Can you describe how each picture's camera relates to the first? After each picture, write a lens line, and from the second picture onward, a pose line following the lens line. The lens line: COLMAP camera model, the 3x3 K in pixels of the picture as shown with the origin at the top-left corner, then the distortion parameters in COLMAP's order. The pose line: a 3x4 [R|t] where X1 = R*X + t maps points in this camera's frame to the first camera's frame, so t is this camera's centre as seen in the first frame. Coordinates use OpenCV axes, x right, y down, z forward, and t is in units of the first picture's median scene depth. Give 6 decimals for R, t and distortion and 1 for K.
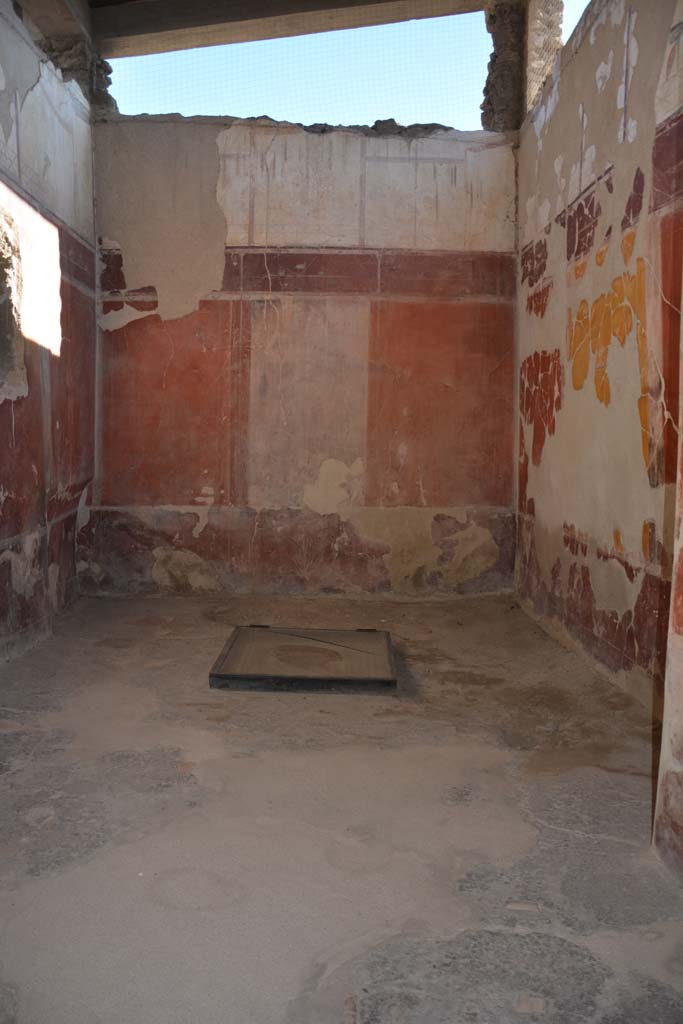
lens RADIAL K [[808.1, 0, 341.5], [0, 808.1, 512.0], [0, 0, 1]] dist [-0.148301, 0.120982]
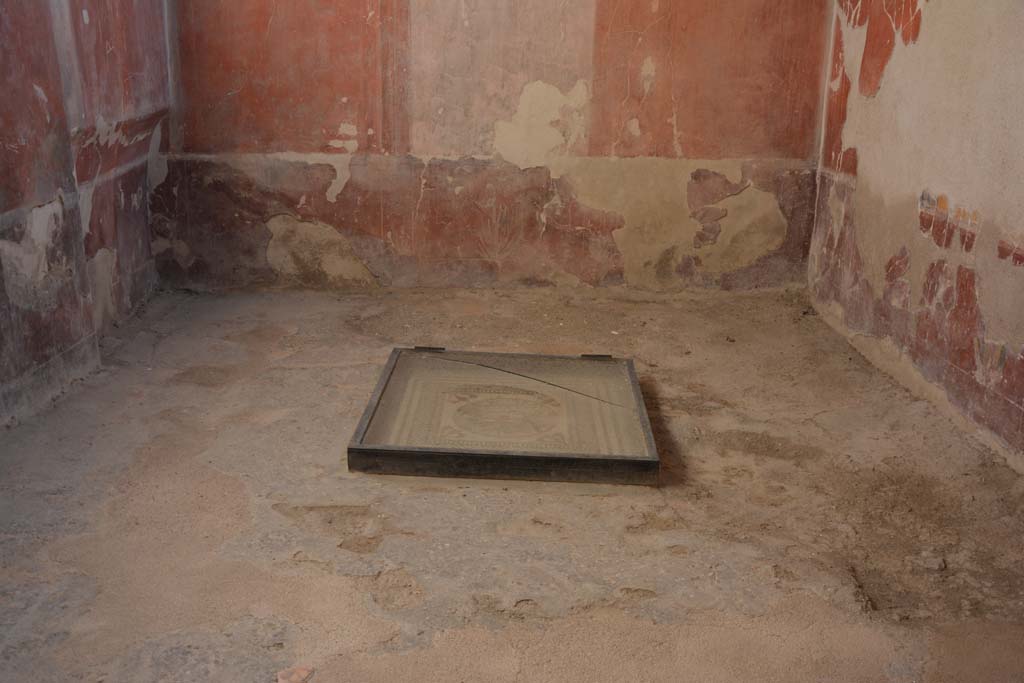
lens RADIAL K [[929.2, 0, 512.0], [0, 929.2, 341.5], [0, 0, 1]] dist [-0.084772, 0.185461]
pose [[0.999910, 0.010587, -0.008196, -0.025447], [-0.008676, 0.978600, 0.205591, -0.013966], [0.010197, -0.205501, 0.978604, 0.234598]]
